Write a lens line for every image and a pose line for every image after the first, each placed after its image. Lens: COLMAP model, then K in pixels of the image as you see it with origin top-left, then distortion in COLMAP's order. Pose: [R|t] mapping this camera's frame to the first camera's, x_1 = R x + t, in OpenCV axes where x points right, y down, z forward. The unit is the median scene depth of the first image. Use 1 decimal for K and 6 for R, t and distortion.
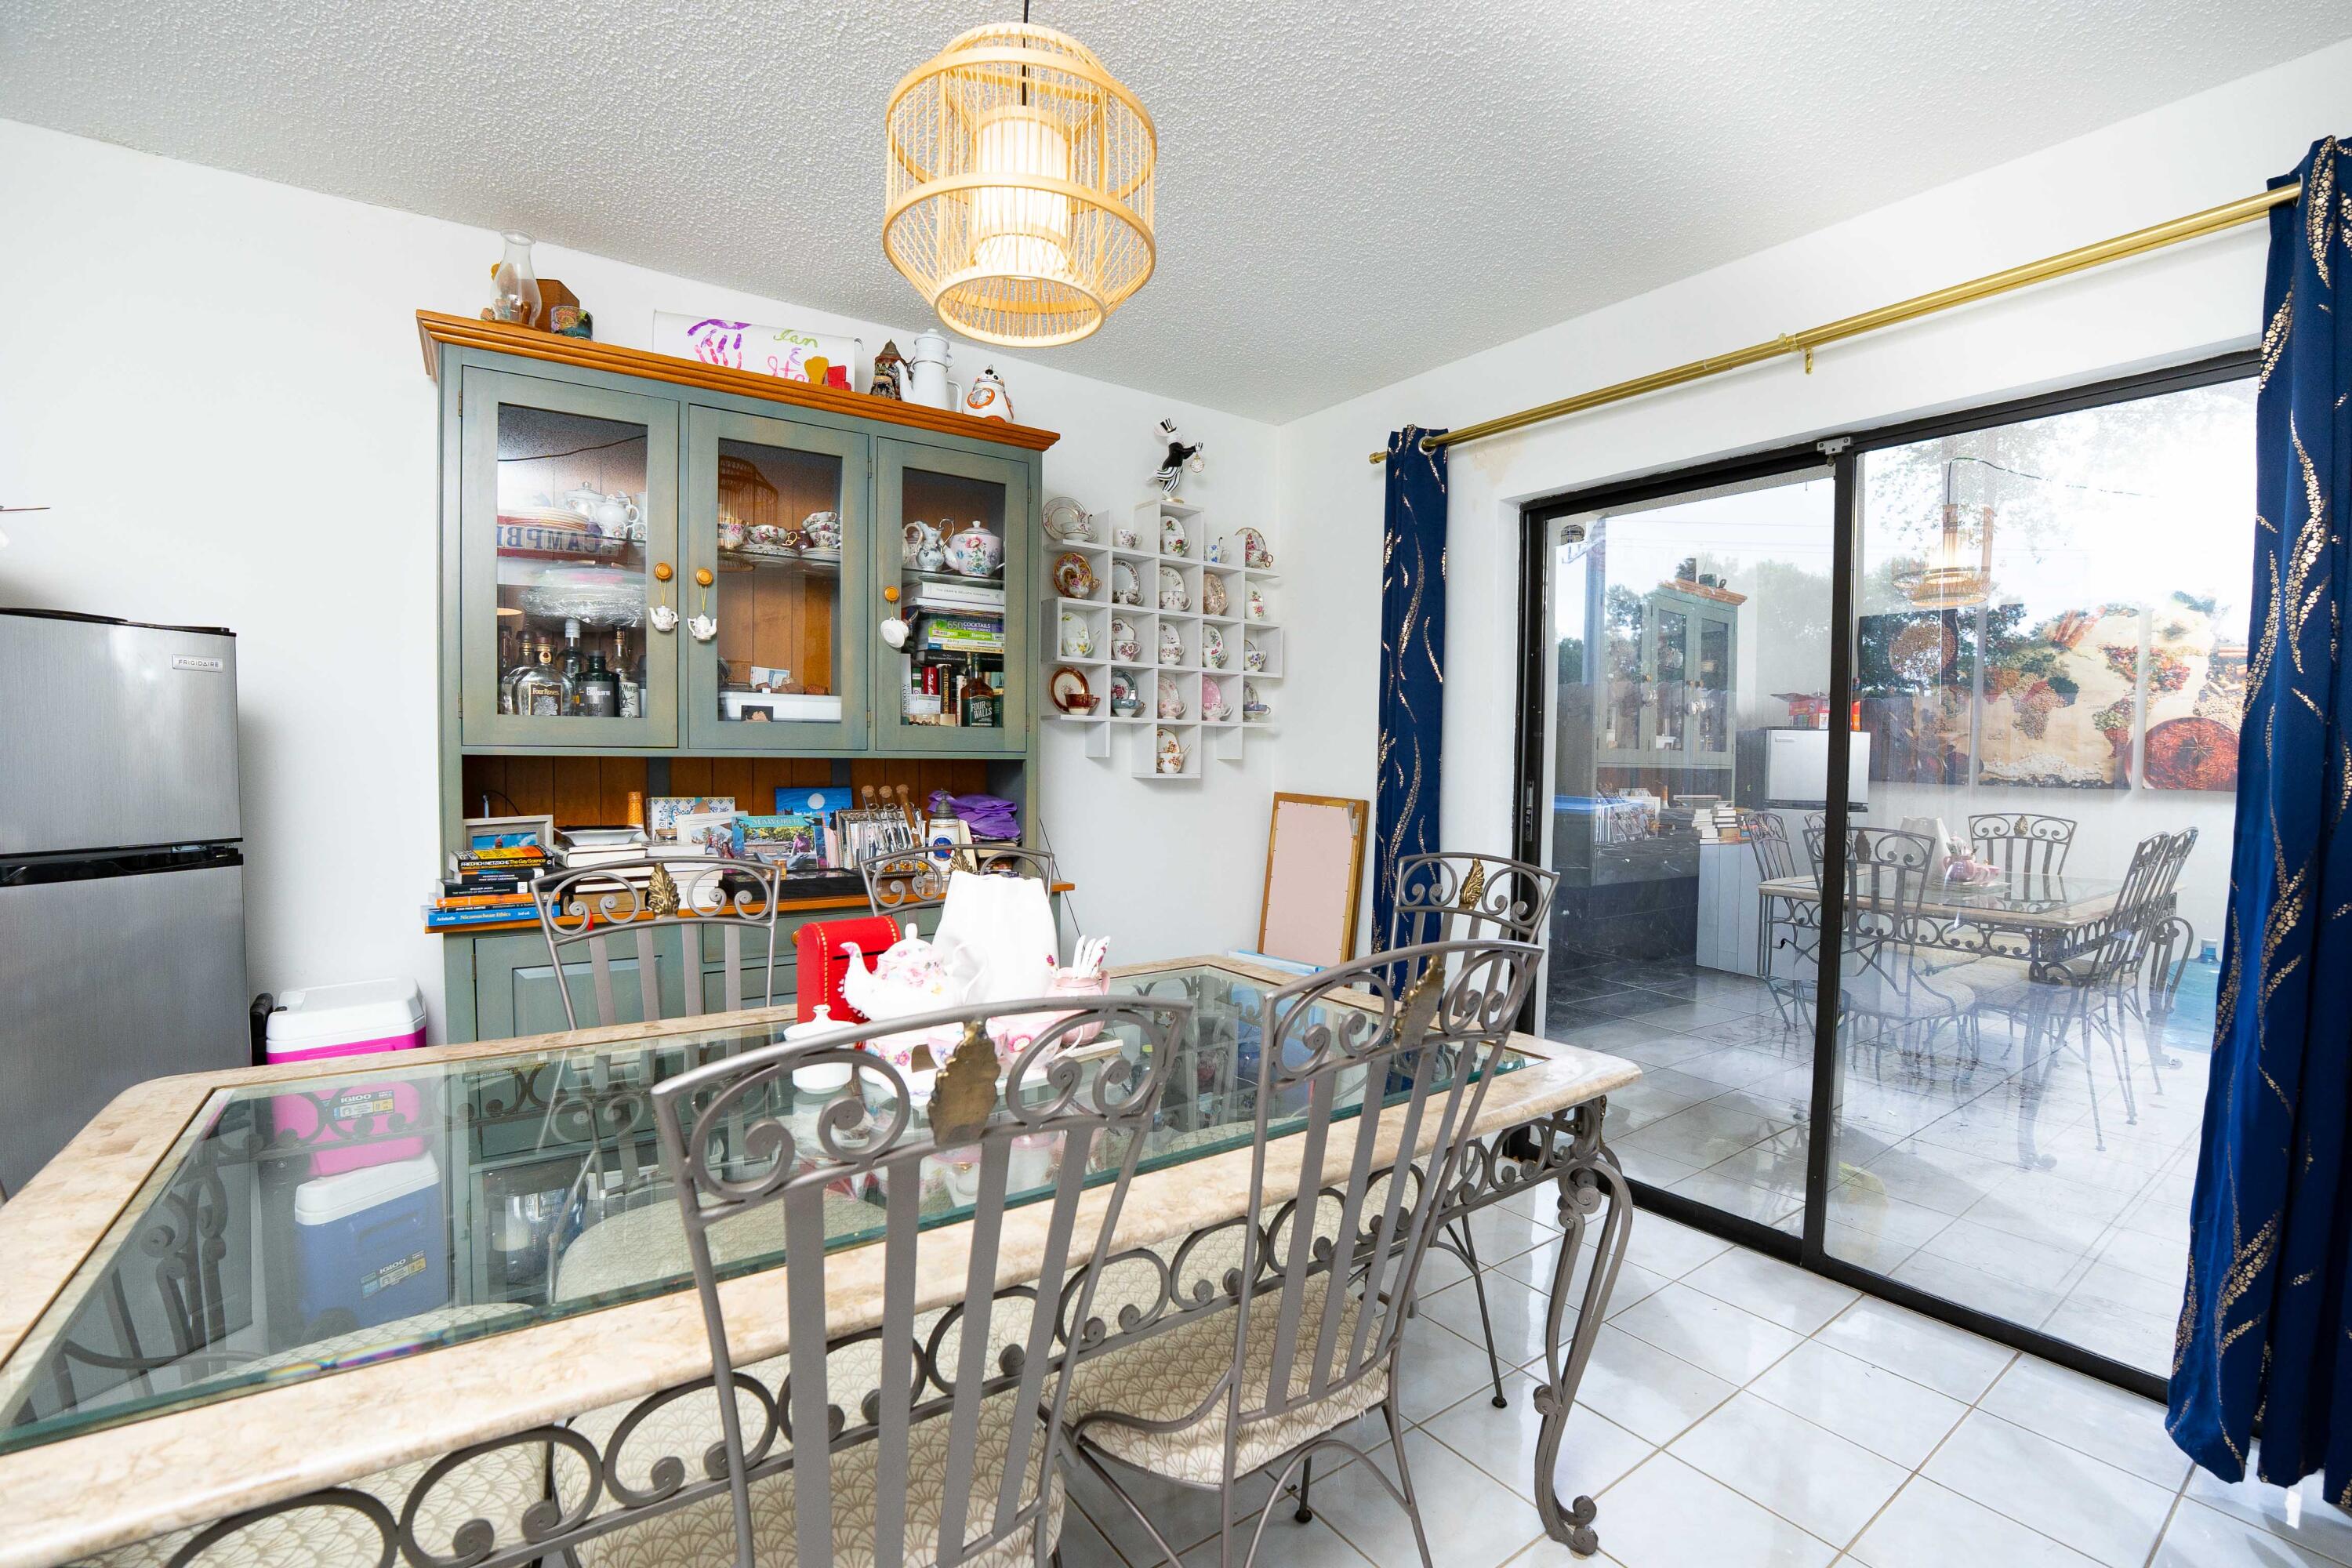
lens RADIAL K [[1043.8, 0, 1173.1], [0, 1043.8, 792.1], [0, 0, 1]] dist [-0.000624, 0.000077]
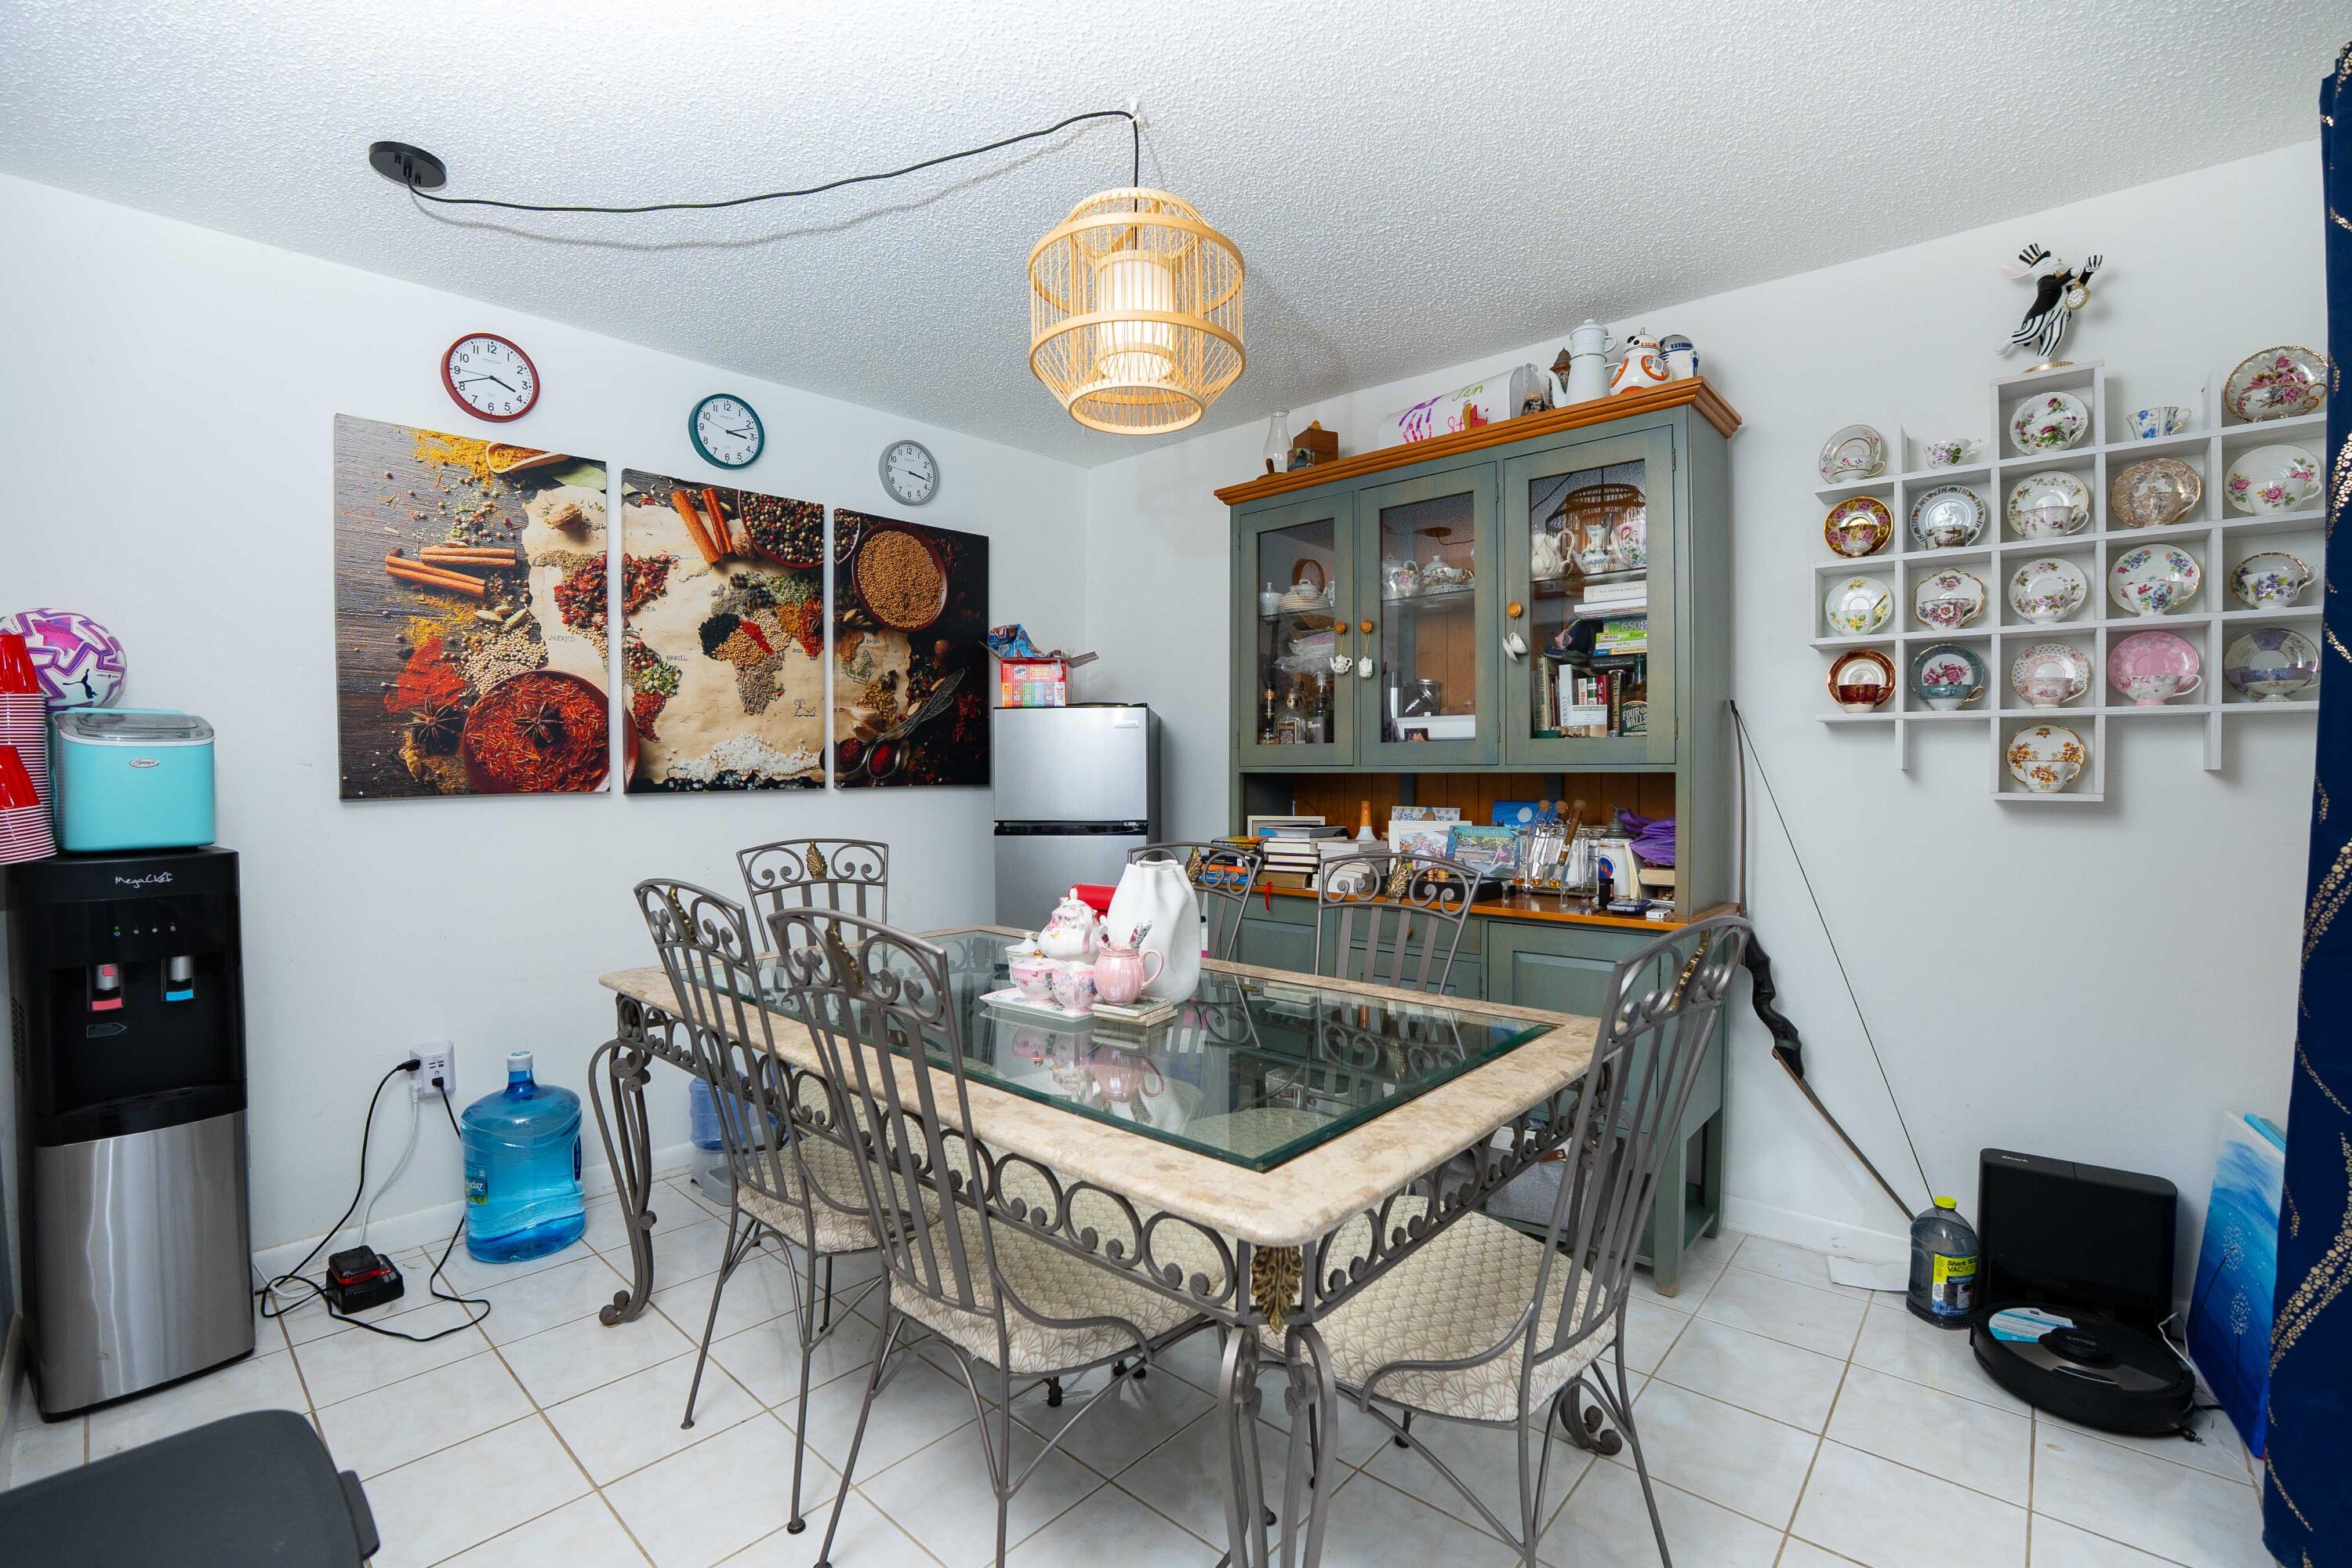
lens RADIAL K [[1068.5, 0, 1176.0], [0, 1068.5, 784.0], [0, 0, 1]] dist [-0.005134, -0.000056]
pose [[0.239886, 0.002534, -0.970798, 0.660772], [-0.030188, 0.999532, -0.004851, -0.006695], [0.970332, 0.030470, 0.239850, 0.444253]]
